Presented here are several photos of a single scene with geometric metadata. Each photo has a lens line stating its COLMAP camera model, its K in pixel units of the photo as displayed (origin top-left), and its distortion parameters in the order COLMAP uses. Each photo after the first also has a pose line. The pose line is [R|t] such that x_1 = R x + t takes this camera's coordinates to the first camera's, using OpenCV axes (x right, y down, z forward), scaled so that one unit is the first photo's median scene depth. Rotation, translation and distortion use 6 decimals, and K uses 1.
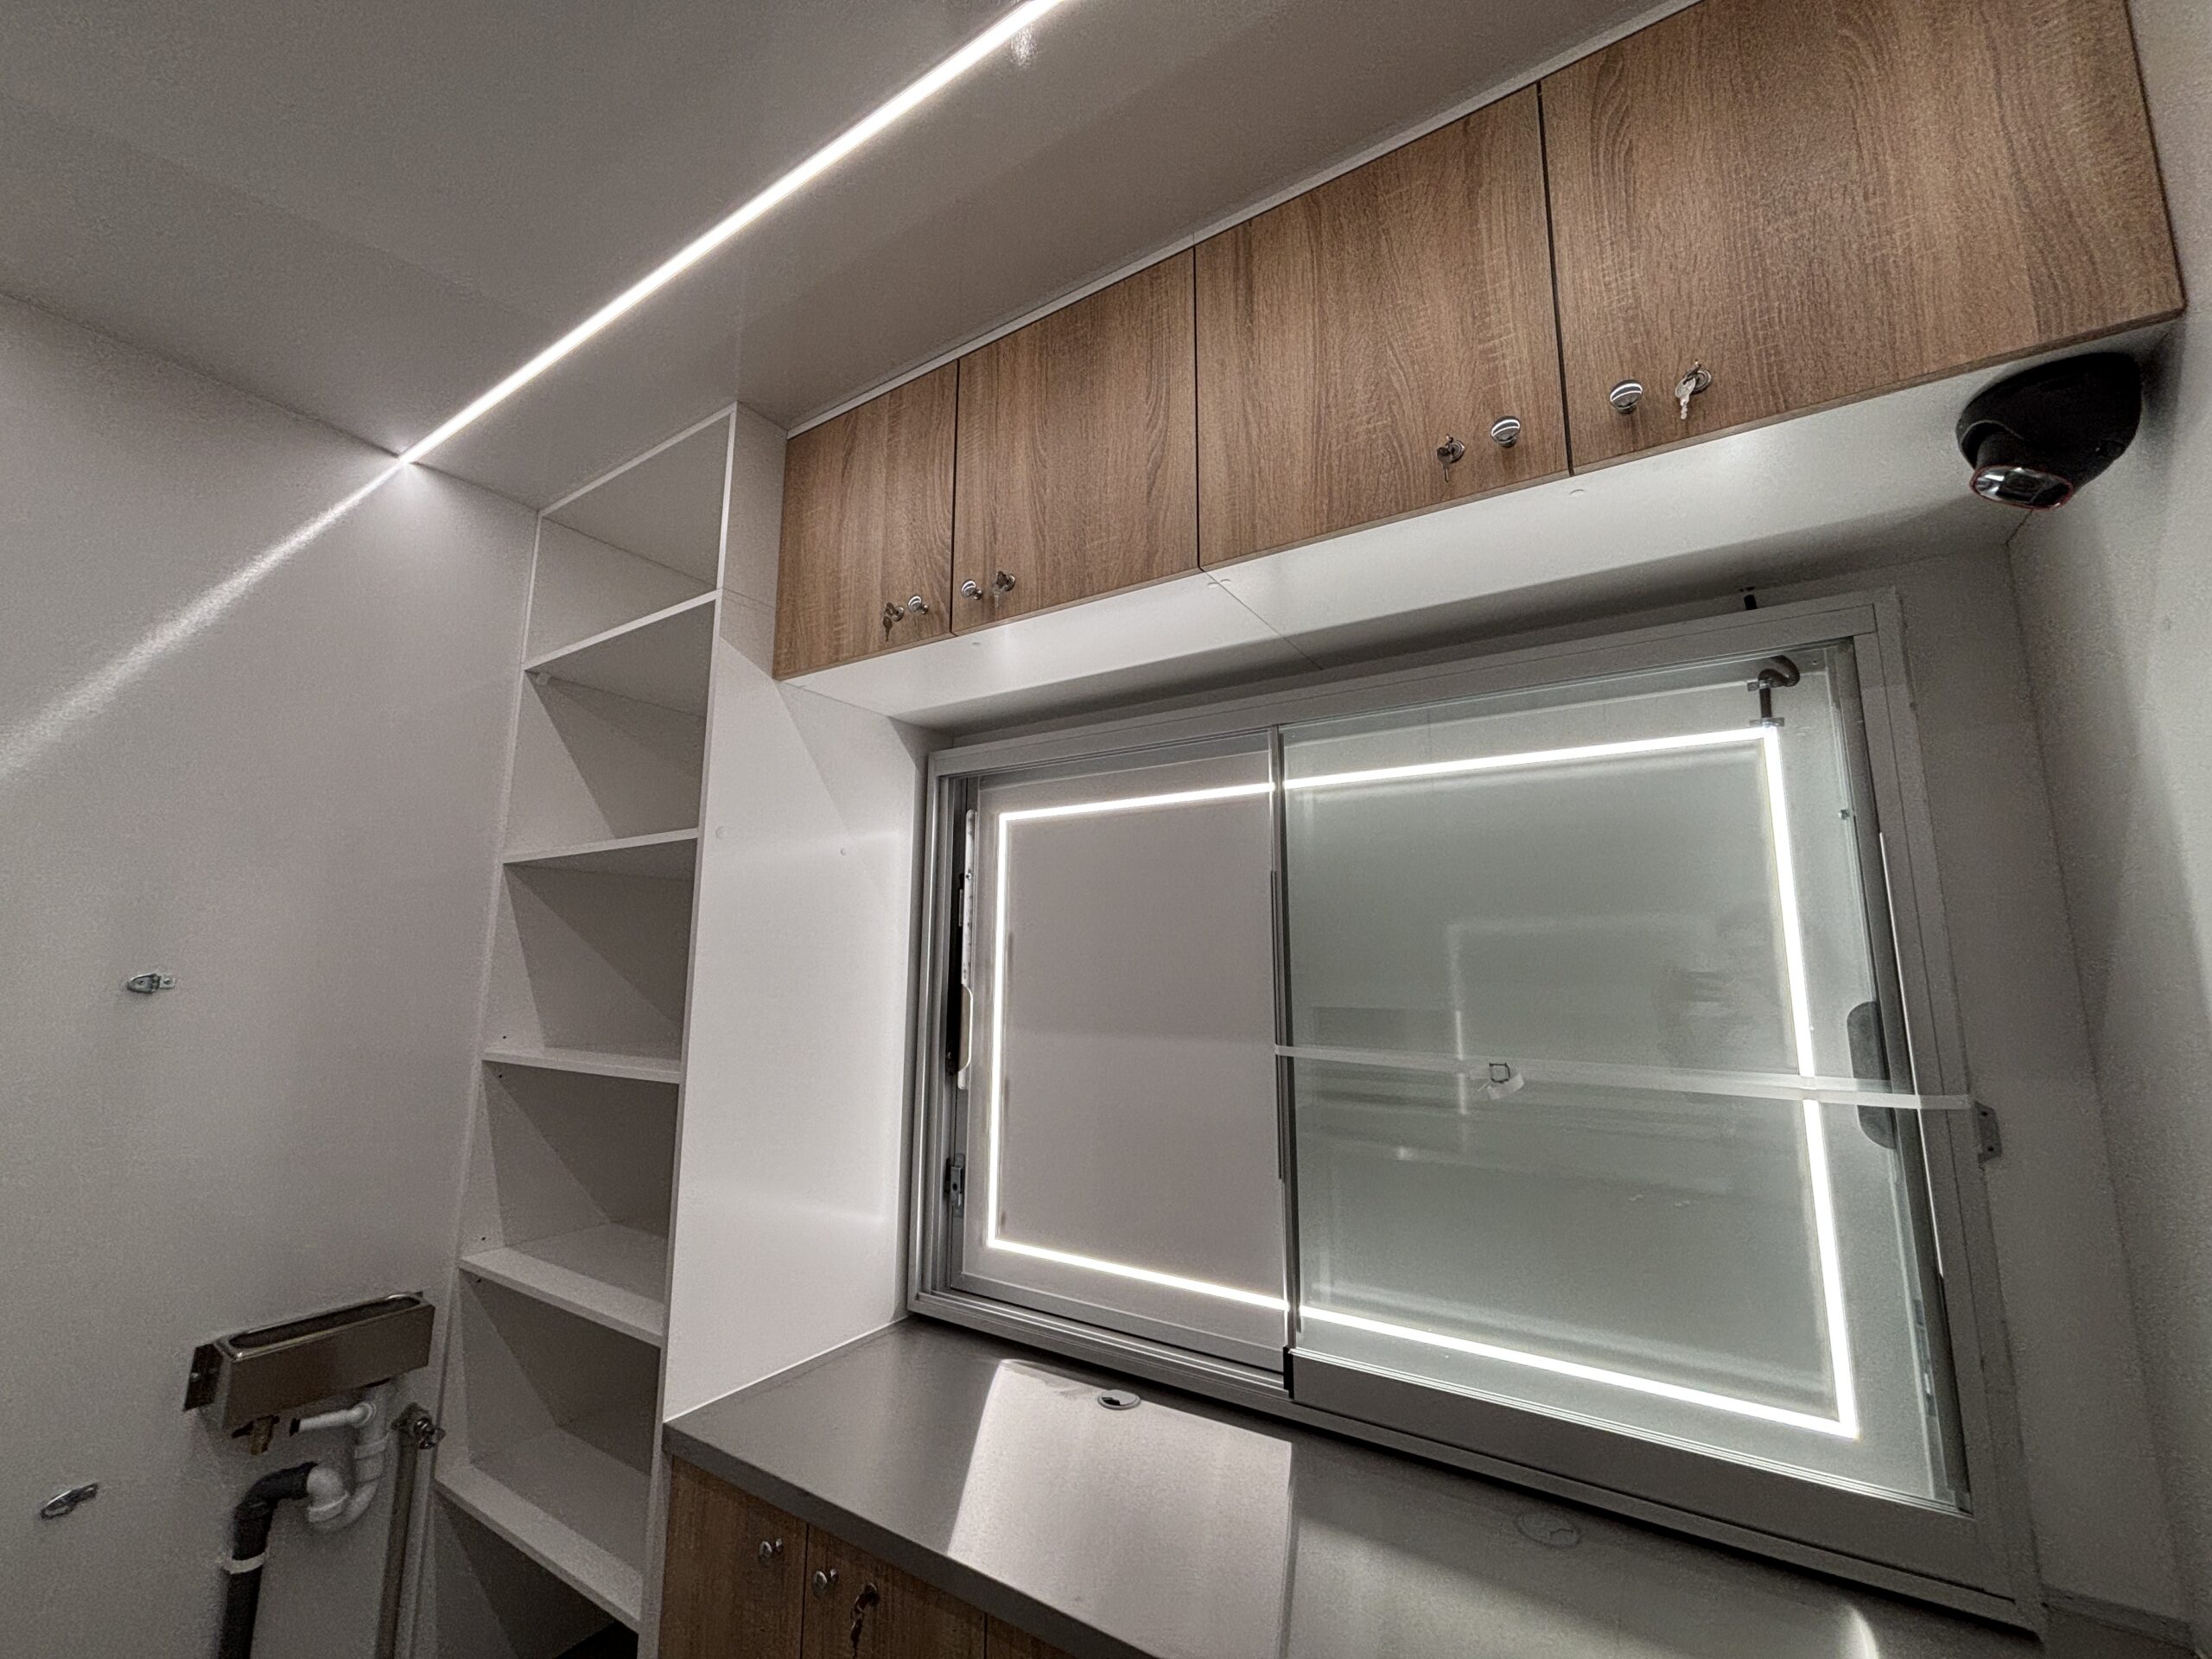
lens RADIAL K [[895.4, 0, 1099.2], [0, 895.4, 827.1], [0, 0, 1]] dist [0.002774, -0.001456]
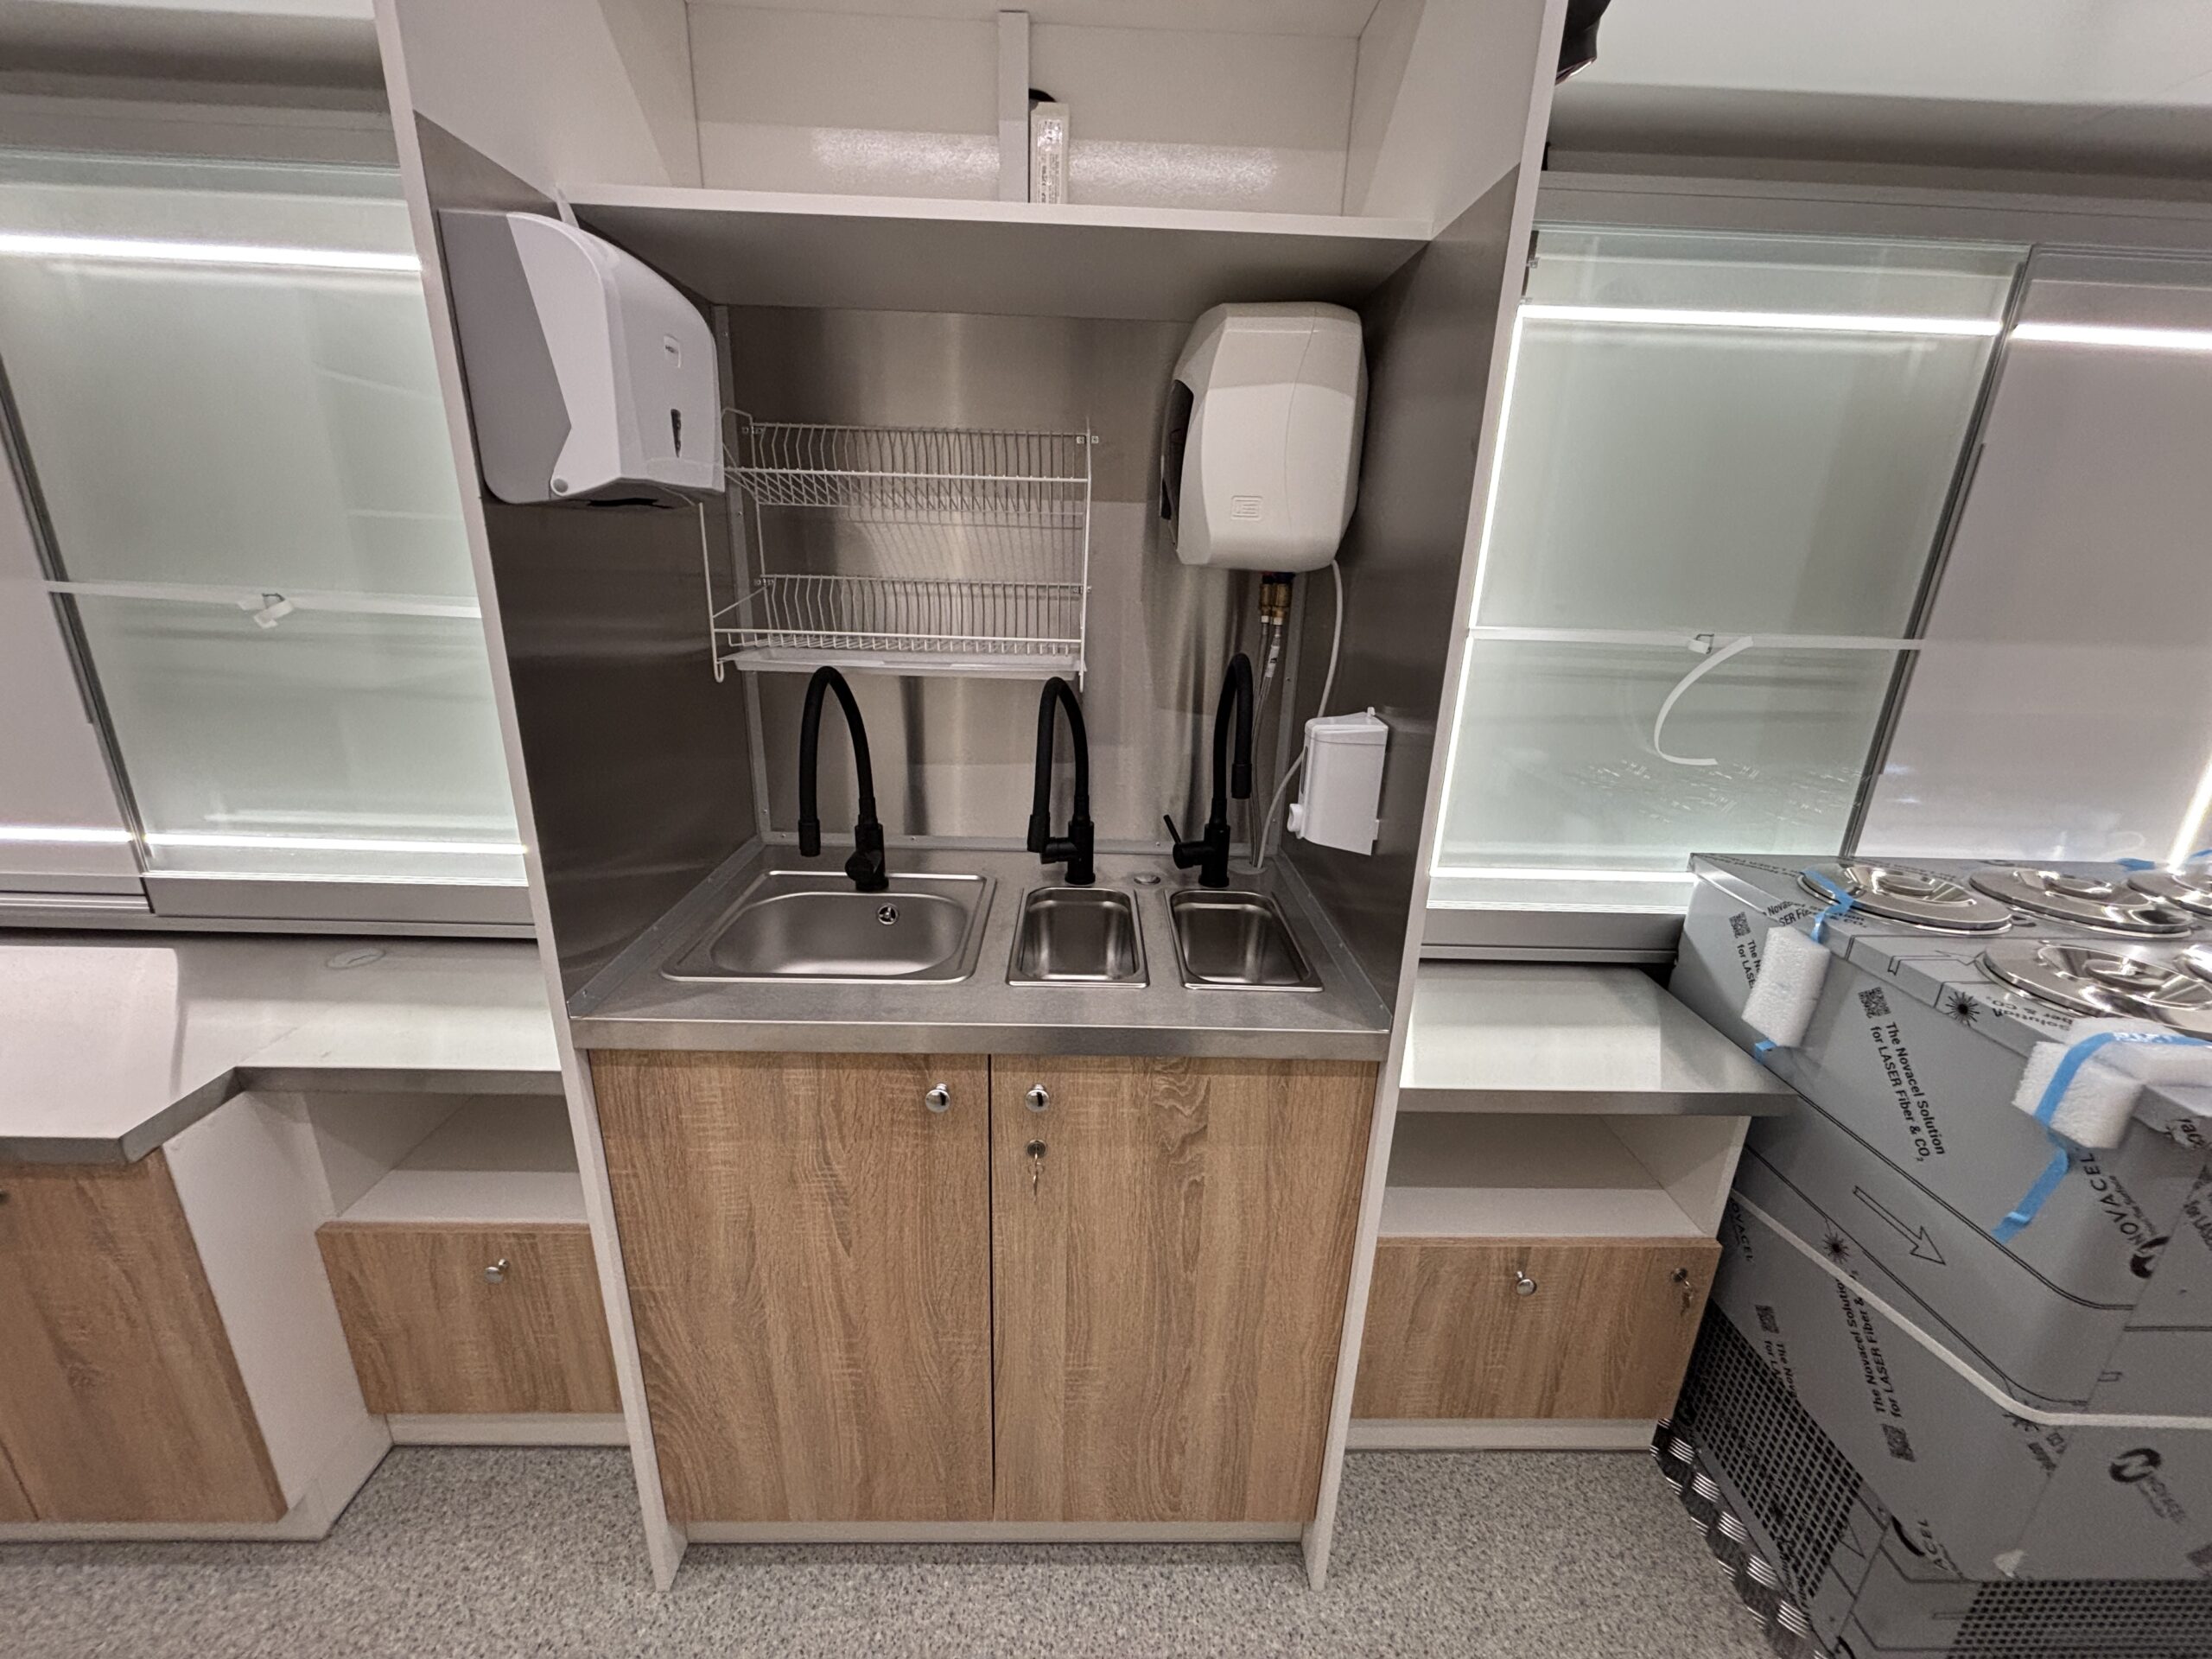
lens RADIAL K [[895.4, 0, 1102.4], [0, 895.4, 834.4], [0, 0, 1]] dist [0.002774, -0.001456]
pose [[0.824562, -0.150815, 0.545300, 0.541302], [-0.120885, 0.894597, 0.430213, -0.042823], [-0.552706, -0.420656, 0.719419, -0.336048]]
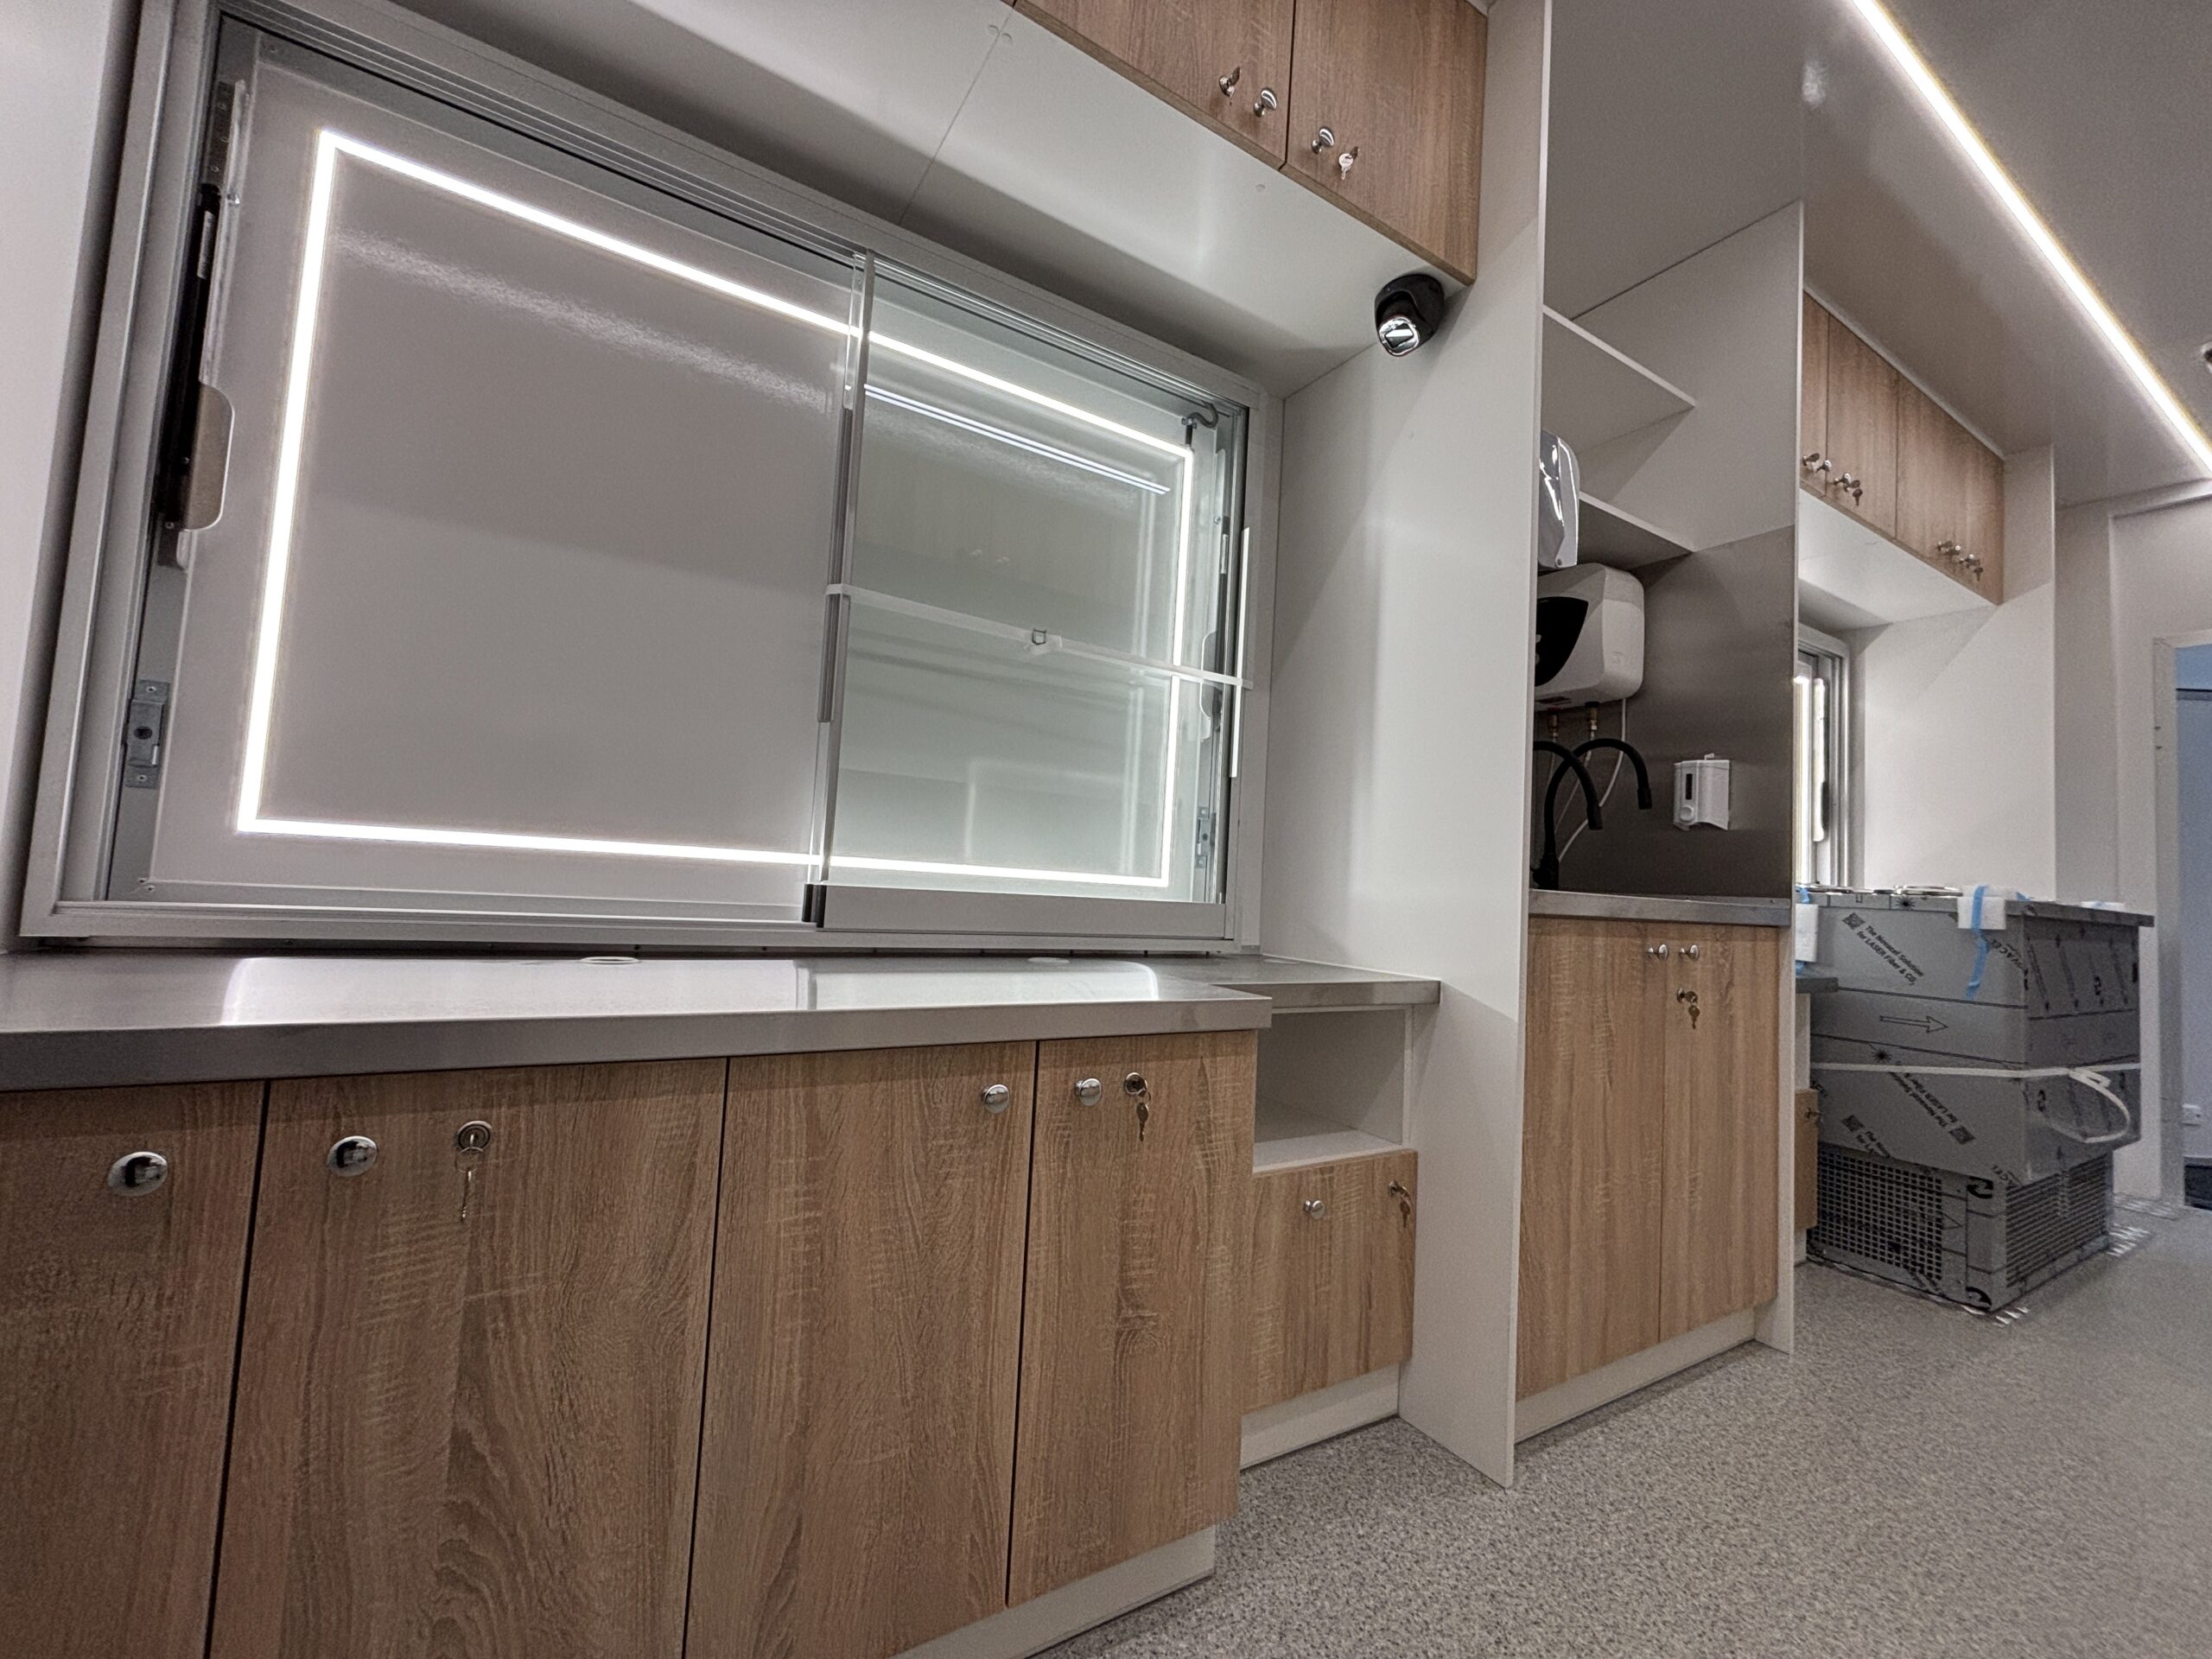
lens RADIAL K [[895.4, 0, 1120.6], [0, 895.4, 826.3], [0, 0, 1]] dist [0.002774, -0.001456]
pose [[0.428128, 0.076150, 0.900504, -0.494373], [-0.196691, 0.980408, 0.010607, 0.419512], [-0.882054, -0.181662, 0.434718, 0.279386]]
